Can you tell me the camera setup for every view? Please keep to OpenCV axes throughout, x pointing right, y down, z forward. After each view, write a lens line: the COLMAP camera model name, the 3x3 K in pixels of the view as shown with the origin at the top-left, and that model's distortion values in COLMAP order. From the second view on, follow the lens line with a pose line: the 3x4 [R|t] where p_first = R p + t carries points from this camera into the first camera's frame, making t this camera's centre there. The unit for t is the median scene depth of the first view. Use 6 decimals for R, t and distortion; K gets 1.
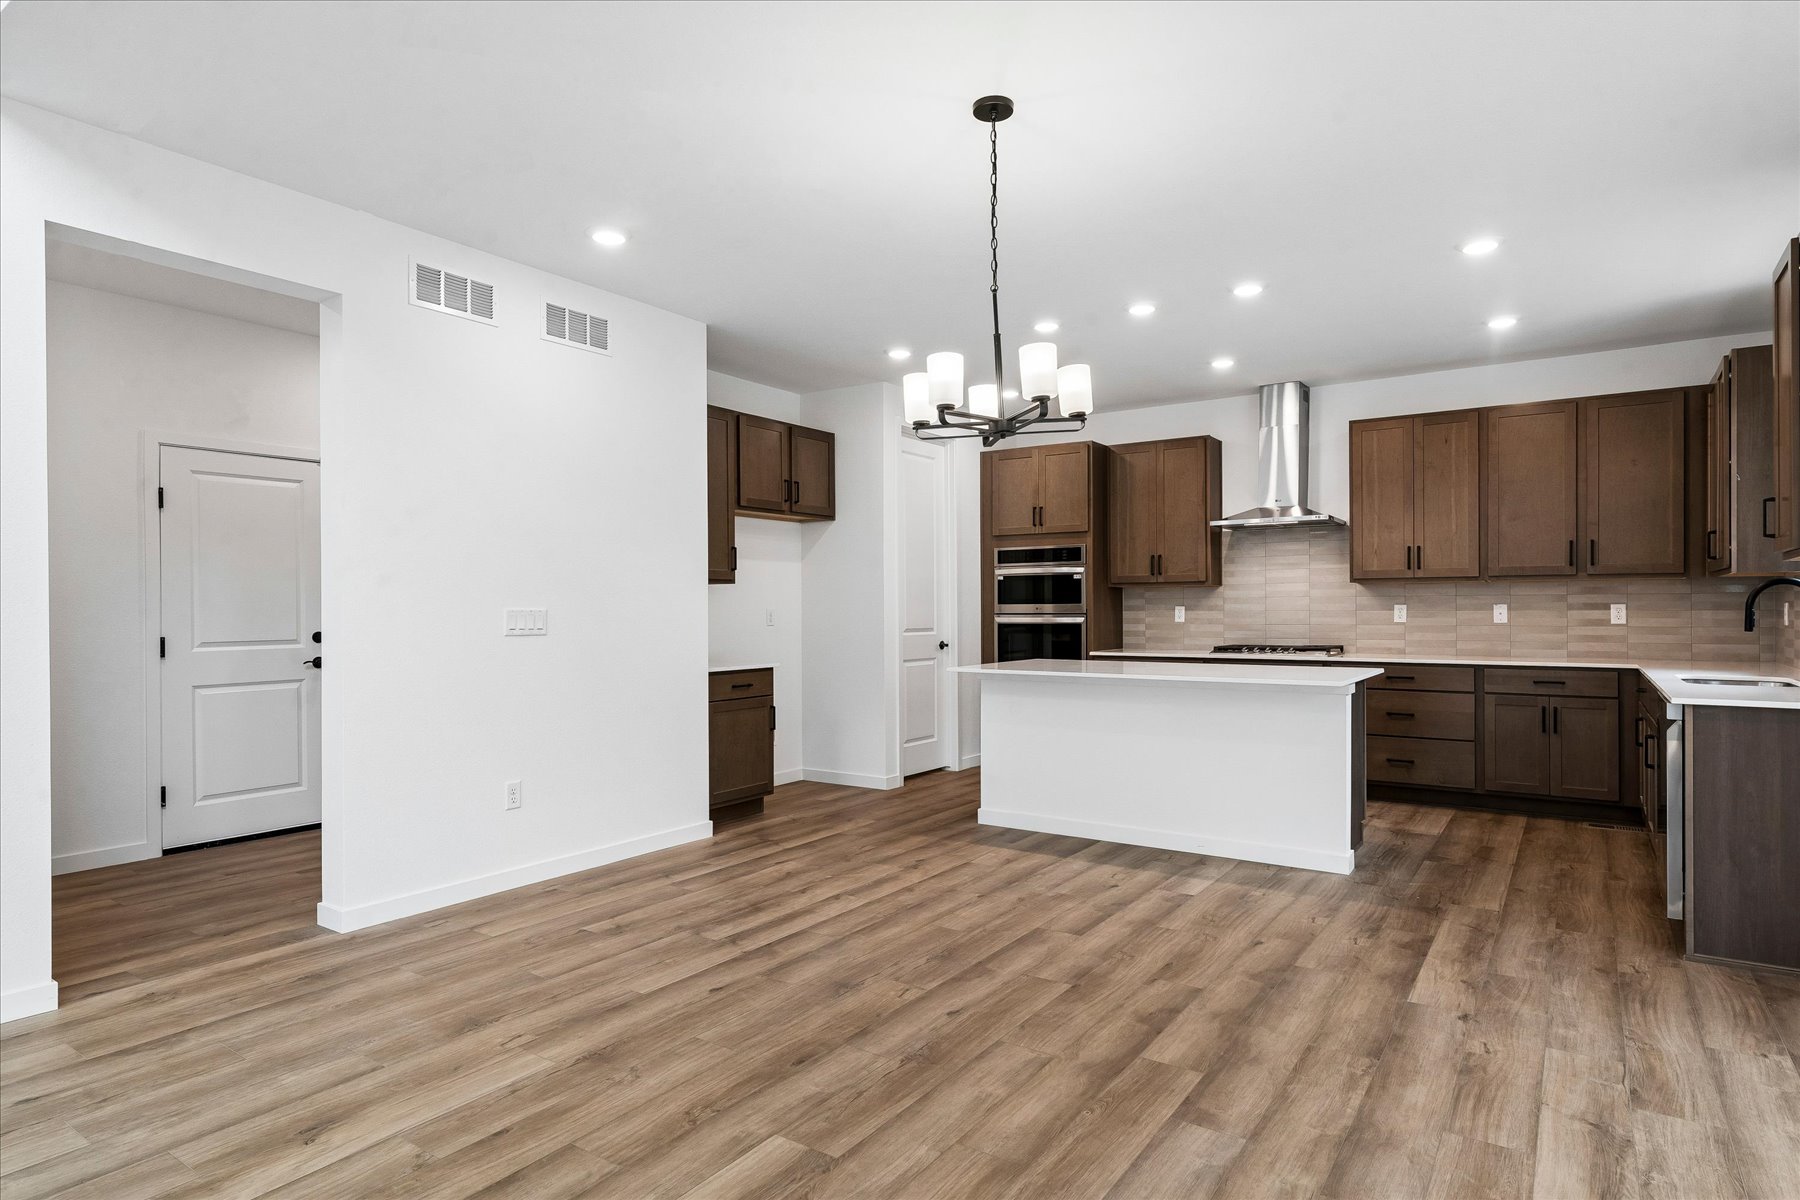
lens RADIAL K [[976.8, 0, 858.6], [0, 976.8, 609.3], [0, 0, 1]] dist [-0.003531, -0.000536]
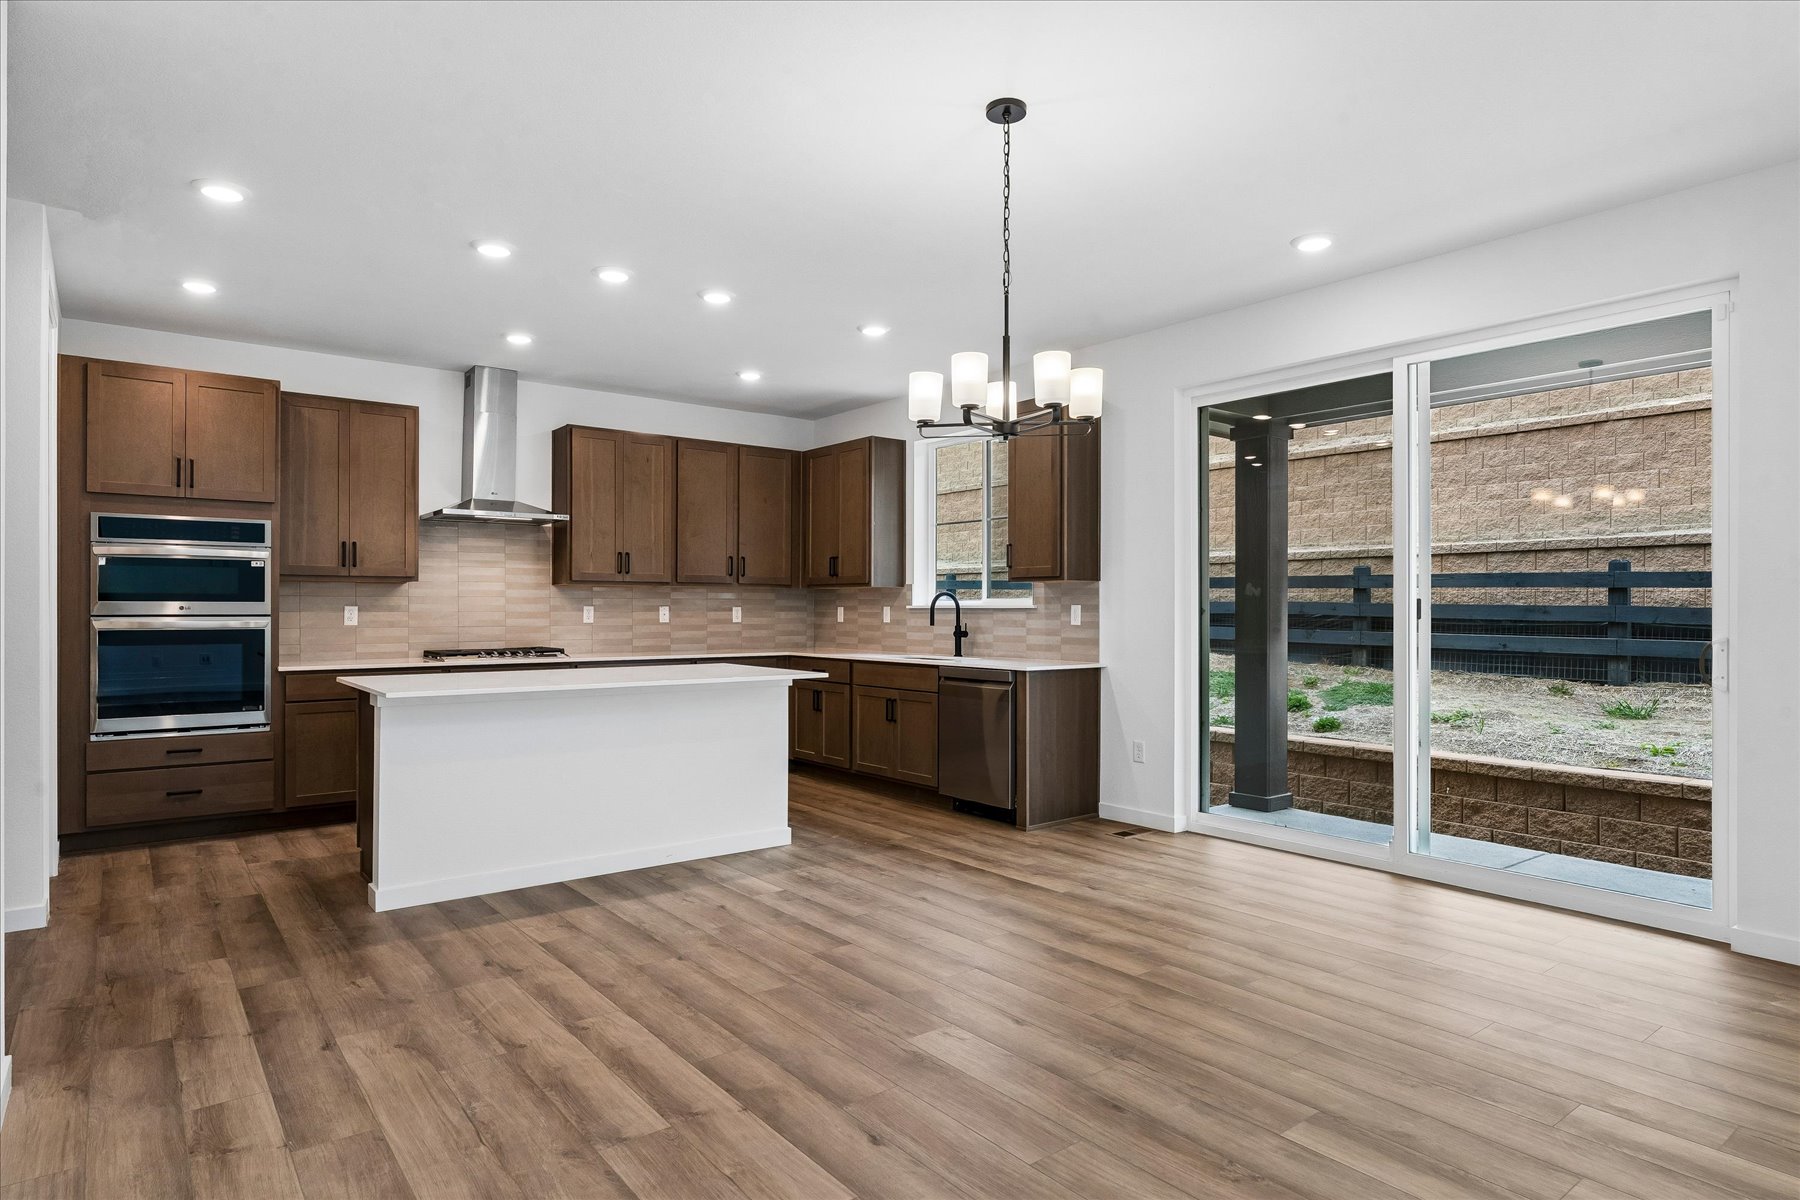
lens RADIAL K [[1019.6, 0, 901.7], [0, 1019.6, 604.0], [0, 0, 1]] dist [-0.003745, 0.001338]
pose [[0.285893, 0.008843, 0.958221, -0.445388], [-0.001987, 0.999961, -0.008636, 0.001994], [-0.958260, 0.000565, 0.285899, 0.398572]]
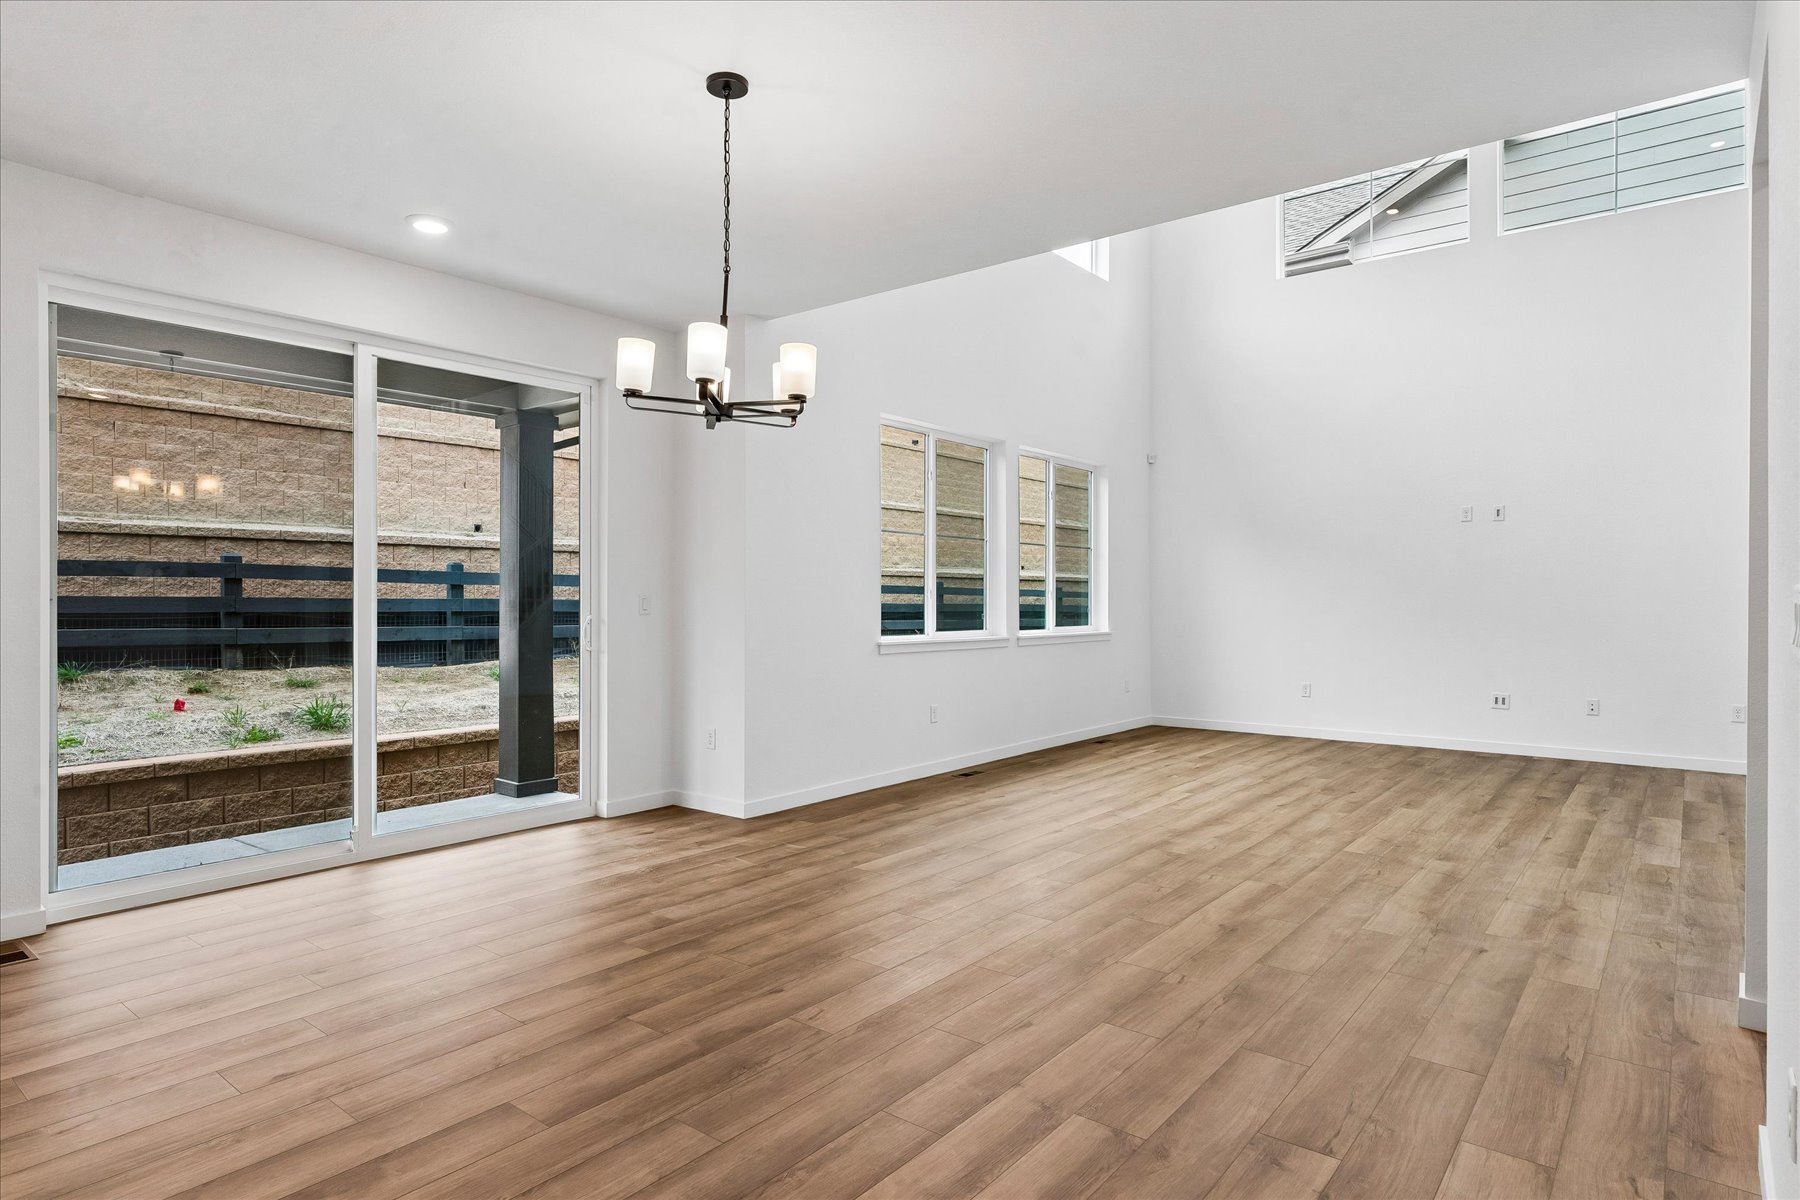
lens RADIAL K [[1010.1, 0, 871.9], [0, 1010.1, 622.0], [0, 0, 1]] dist [-0.003244, -0.000285]
pose [[-0.998256, 0.003539, 0.058920, -0.032187], [0.004909, 0.999721, 0.023109, 0.001340], [-0.058822, 0.023358, -0.997995, 0.993126]]
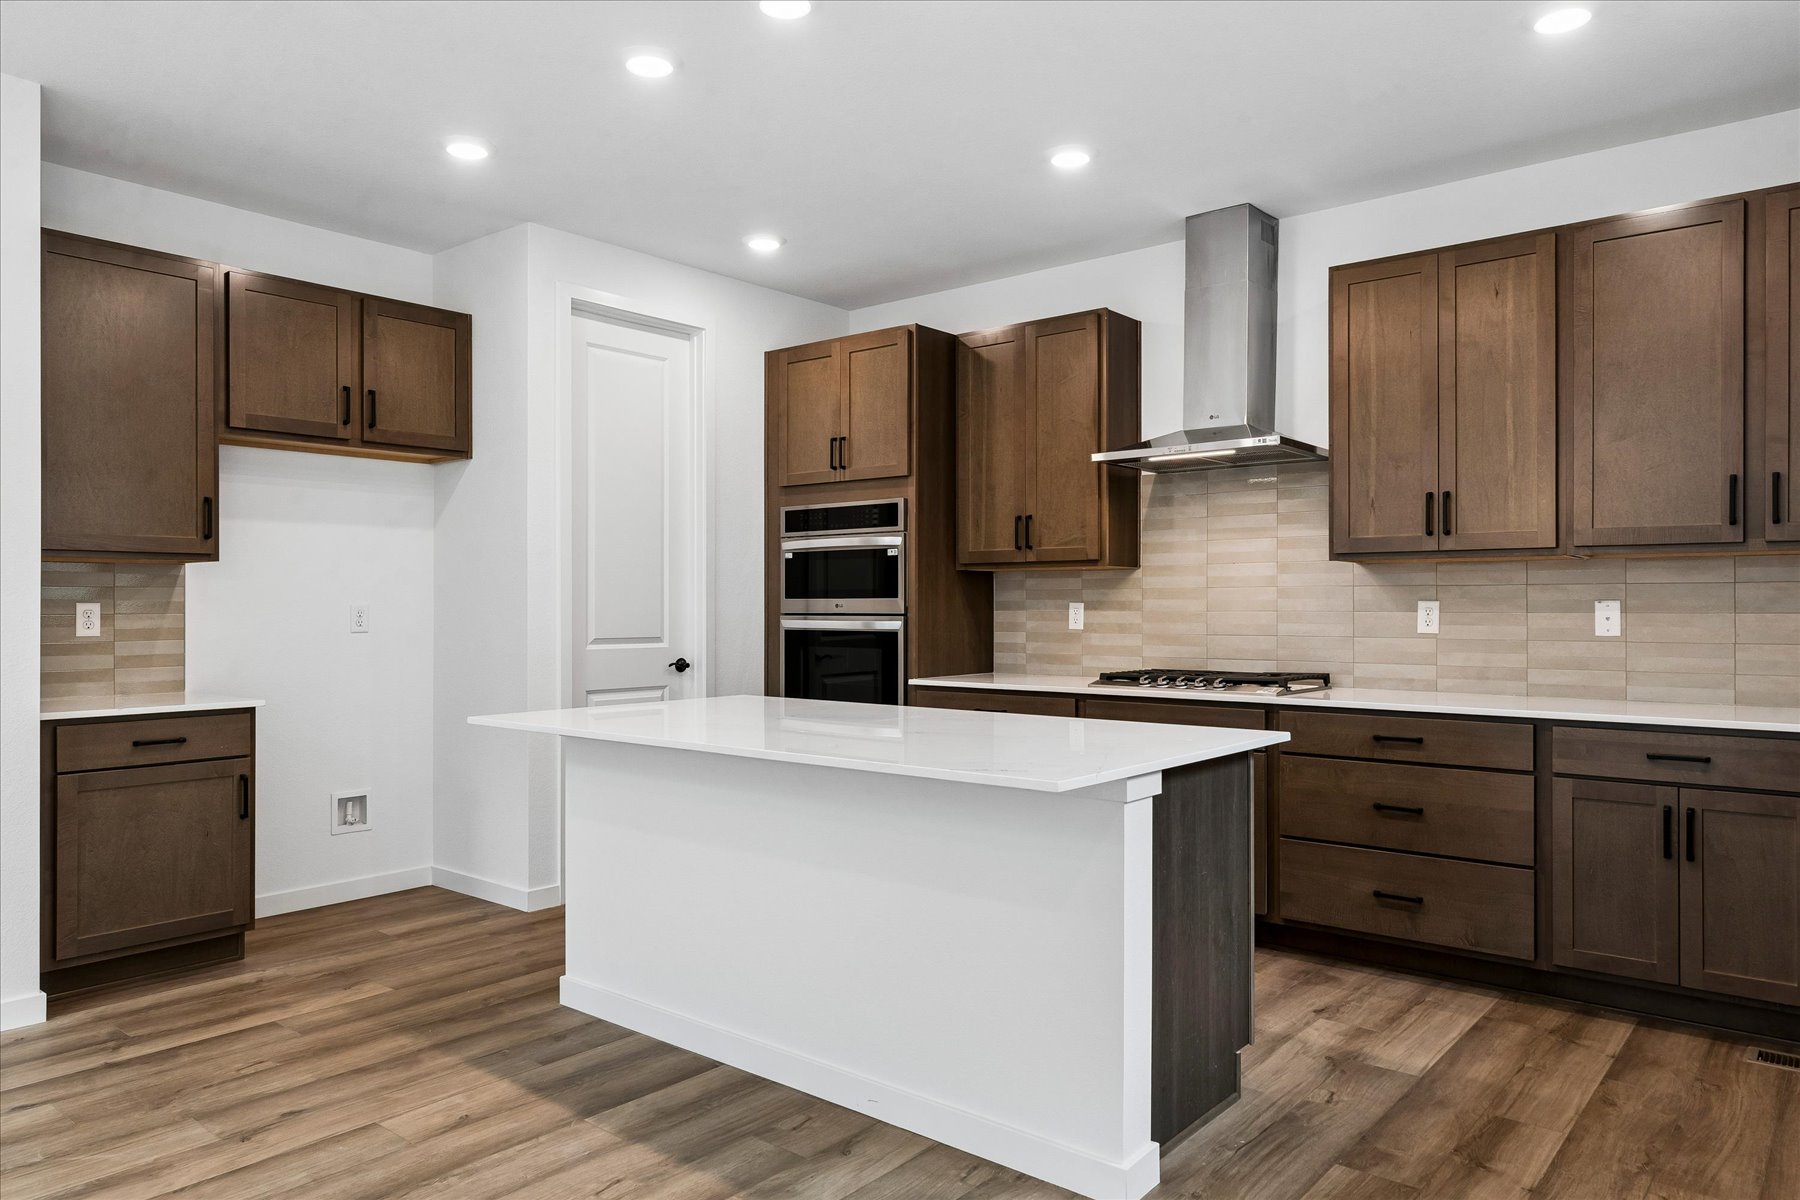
lens RADIAL K [[1190.2, 0, 839.3], [0, 1190.2, 601.0], [0, 0, 1]] dist [-0.000277, -0.000073]
pose [[0.996454, 0.003461, -0.084066, 0.309612], [-0.003767, 0.999987, -0.003486, -0.001378], [0.084052, 0.003790, 0.996454, 0.334143]]
